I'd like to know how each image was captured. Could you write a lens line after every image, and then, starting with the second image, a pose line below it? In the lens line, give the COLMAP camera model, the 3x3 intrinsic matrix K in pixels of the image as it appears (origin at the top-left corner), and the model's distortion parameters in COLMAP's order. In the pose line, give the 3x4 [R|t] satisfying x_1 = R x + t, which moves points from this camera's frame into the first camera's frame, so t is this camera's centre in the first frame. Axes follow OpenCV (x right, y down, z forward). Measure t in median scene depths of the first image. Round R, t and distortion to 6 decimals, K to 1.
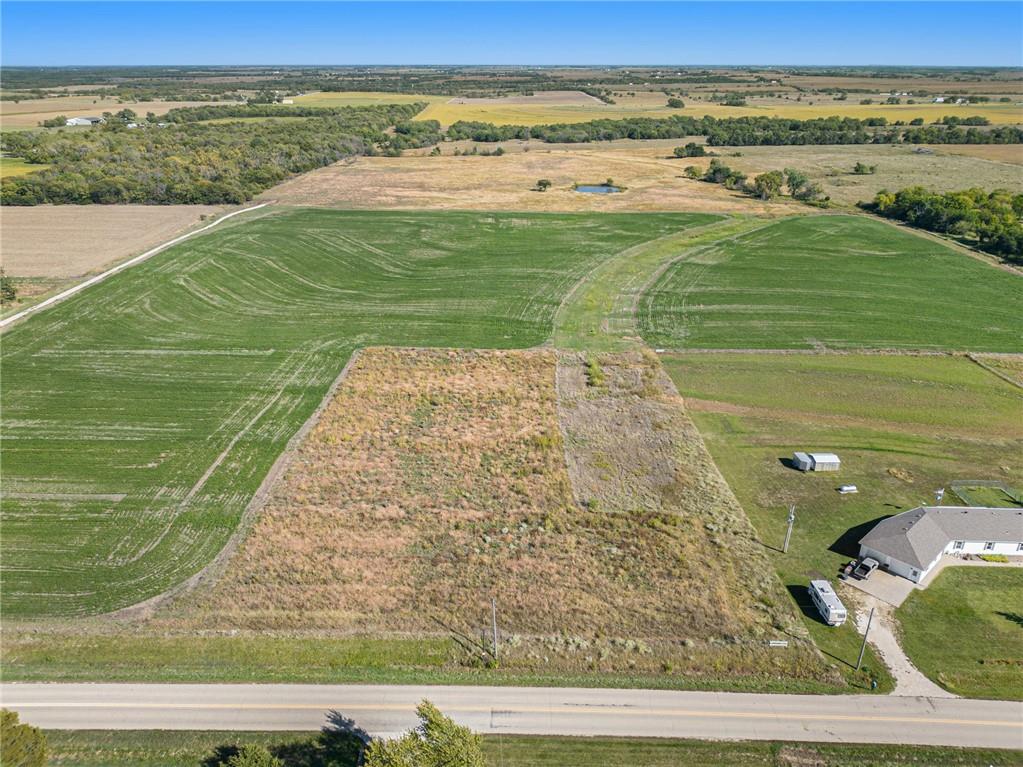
lens RADIAL K [[718.4, 0, 503.0], [0, 718.4, 387.9], [0, 0, 1]] dist [0.060562, -0.062092]
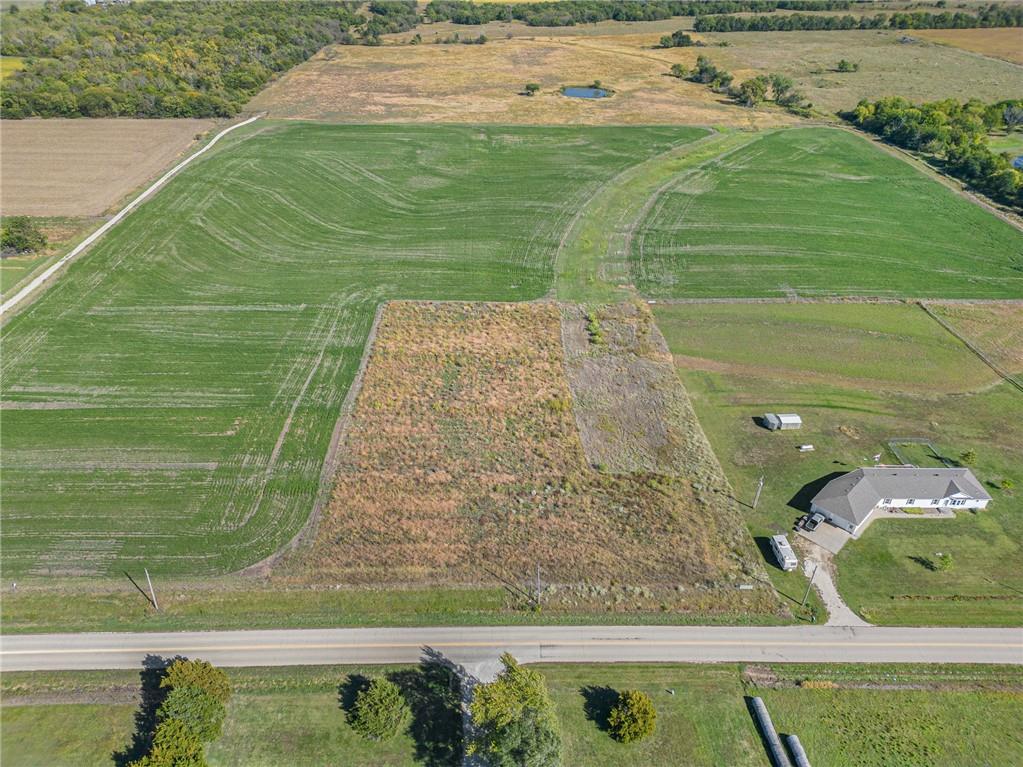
lens RADIAL K [[718.4, 0, 503.5], [0, 718.4, 371.2], [0, 0, 1]] dist [0.060562, -0.062092]
pose [[0.999379, -0.013737, 0.032454, -0.051404], [0.008680, 0.988478, 0.151117, -0.117485], [-0.034156, -0.150742, 0.987983, -0.119667]]
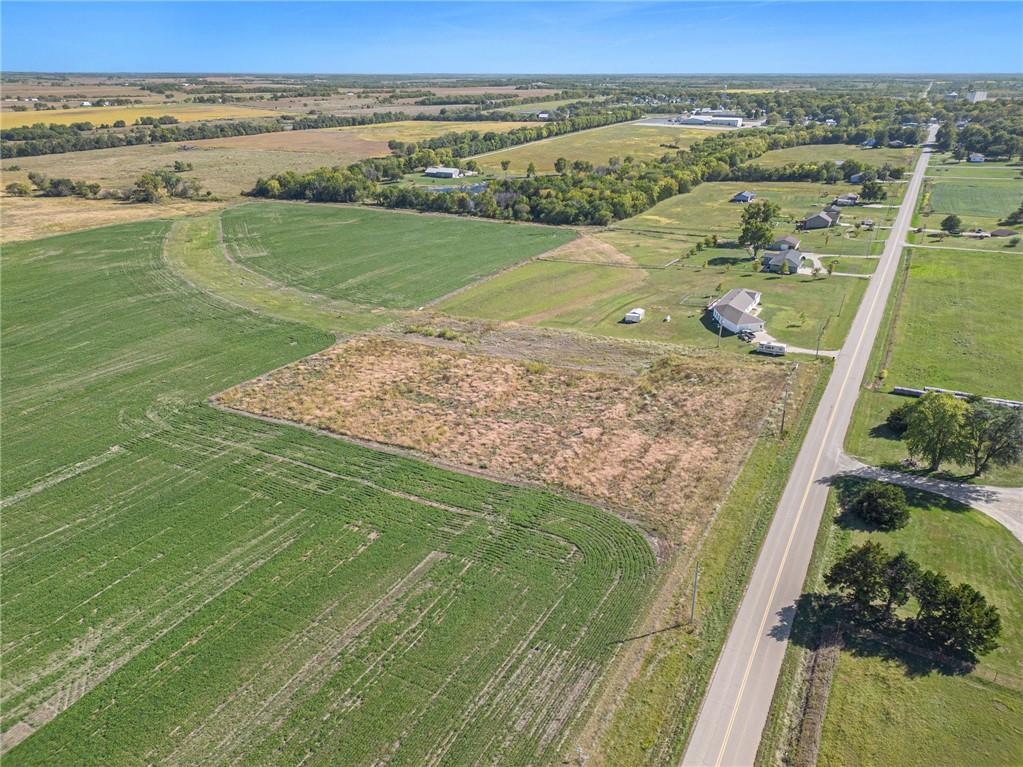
lens RADIAL K [[718.4, 0, 510.8], [0, 718.4, 379.5], [0, 0, 1]] dist [0.060562, -0.062092]
pose [[0.469363, -0.343344, 0.813519, -0.709886], [0.357322, 0.916356, 0.180588, -0.105335], [-0.807477, 0.205927, 0.552788, 0.262733]]
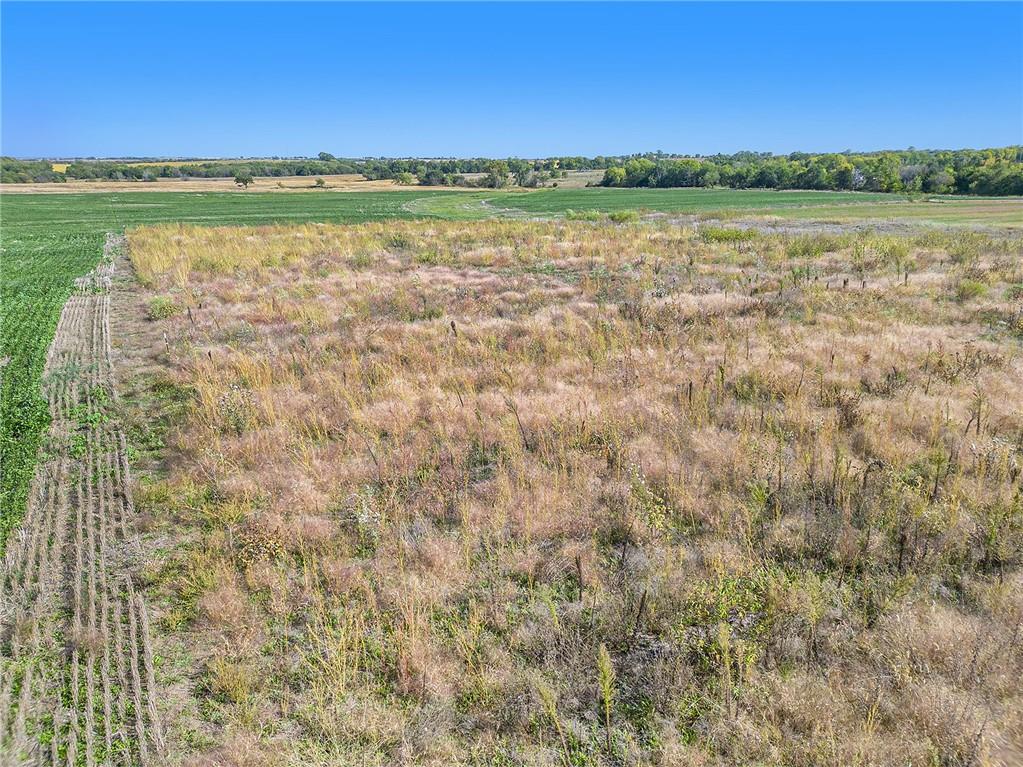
lens RADIAL K [[718.4, 0, 507.6], [0, 718.4, 382.0], [0, 0, 1]] dist [0.060562, -0.062092]
pose [[0.878326, -0.140717, 0.456882, -0.206789], [0.193717, 0.978482, -0.071042, 0.126258], [-0.437054, 0.150904, 0.886686, 0.493231]]
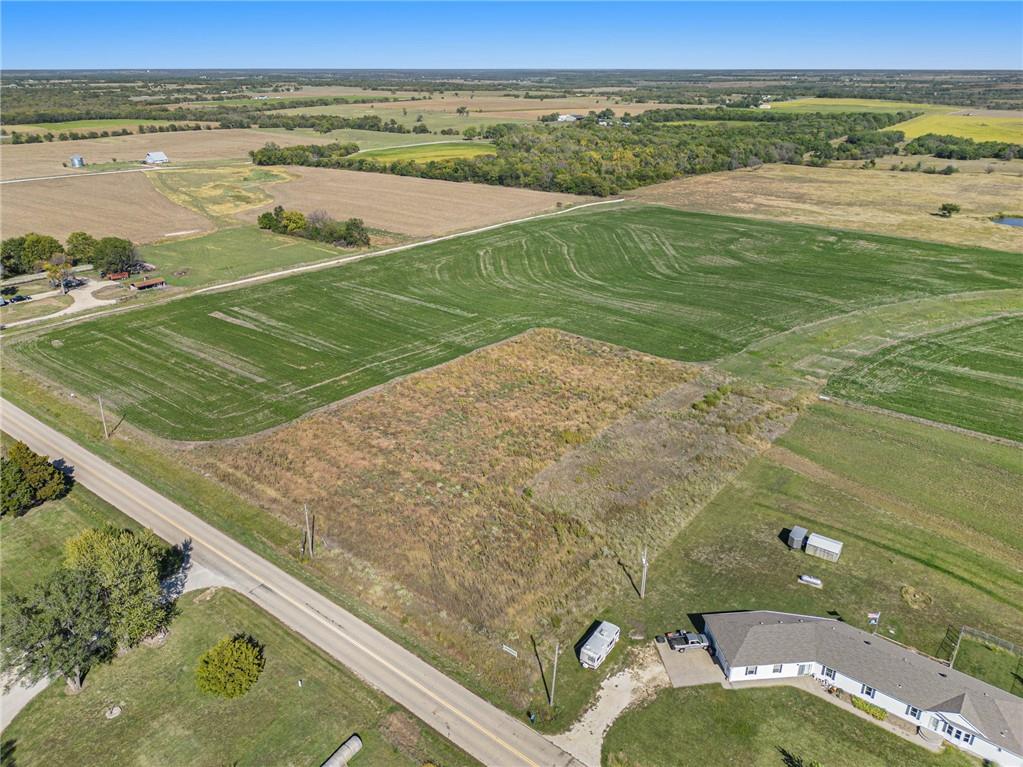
lens RADIAL K [[718.4, 0, 507.4], [0, 718.4, 384.0], [0, 0, 1]] dist [0.060562, -0.062092]
pose [[0.804528, 0.240553, -0.543018, 0.384631], [-0.245494, 0.967233, 0.064757, -0.030661], [0.540803, 0.081209, 0.837220, 0.062848]]
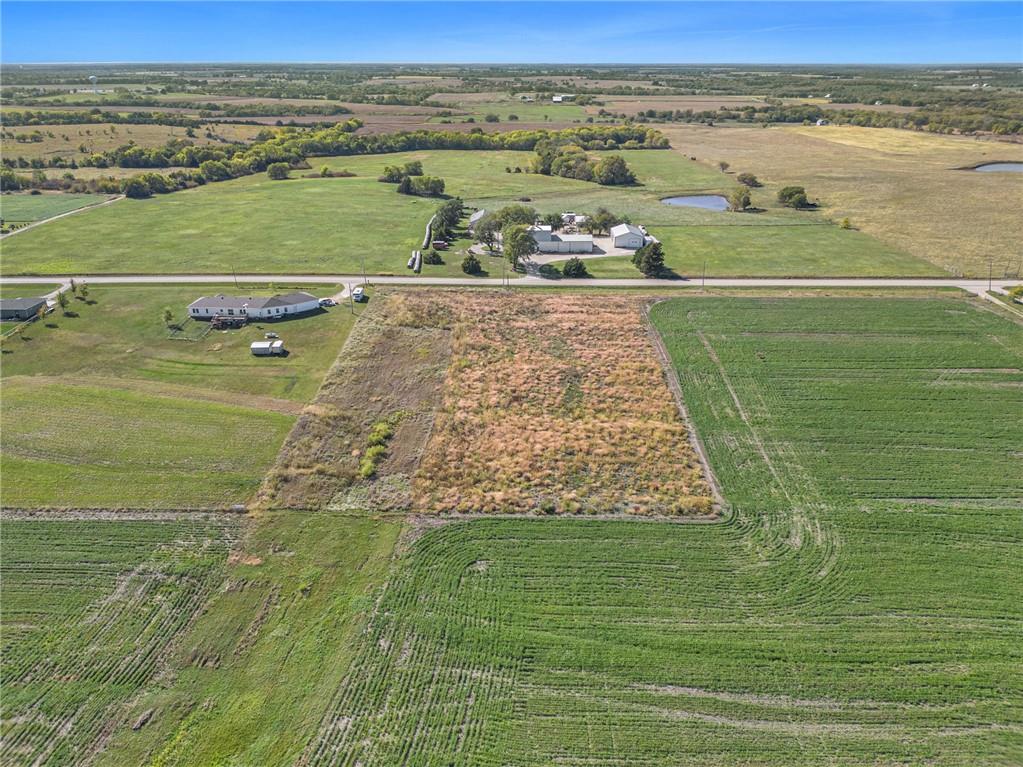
lens RADIAL K [[718.4, 0, 503.2], [0, 718.4, 385.0], [0, 0, 1]] dist [0.060562, -0.062092]
pose [[-0.999947, -0.003062, 0.009812, -0.016427], [0.005253, 0.668225, 0.743941, -0.592178], [-0.008835, 0.743953, -0.668174, 1.350036]]
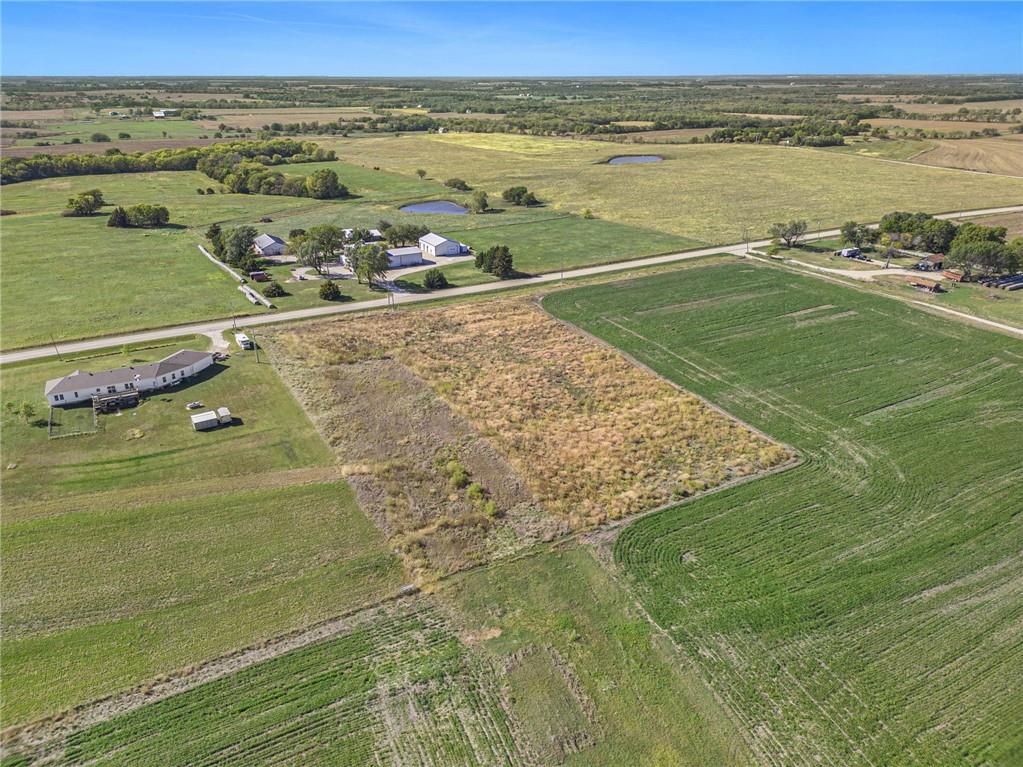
lens RADIAL K [[718.4, 0, 499.5], [0, 718.4, 384.8], [0, 0, 1]] dist [0.060562, -0.062092]
pose [[-0.867711, 0.201066, -0.454589, 0.375236], [-0.197185, 0.700264, 0.686111, -0.543858], [0.456285, 0.684984, -0.567979, 1.243566]]
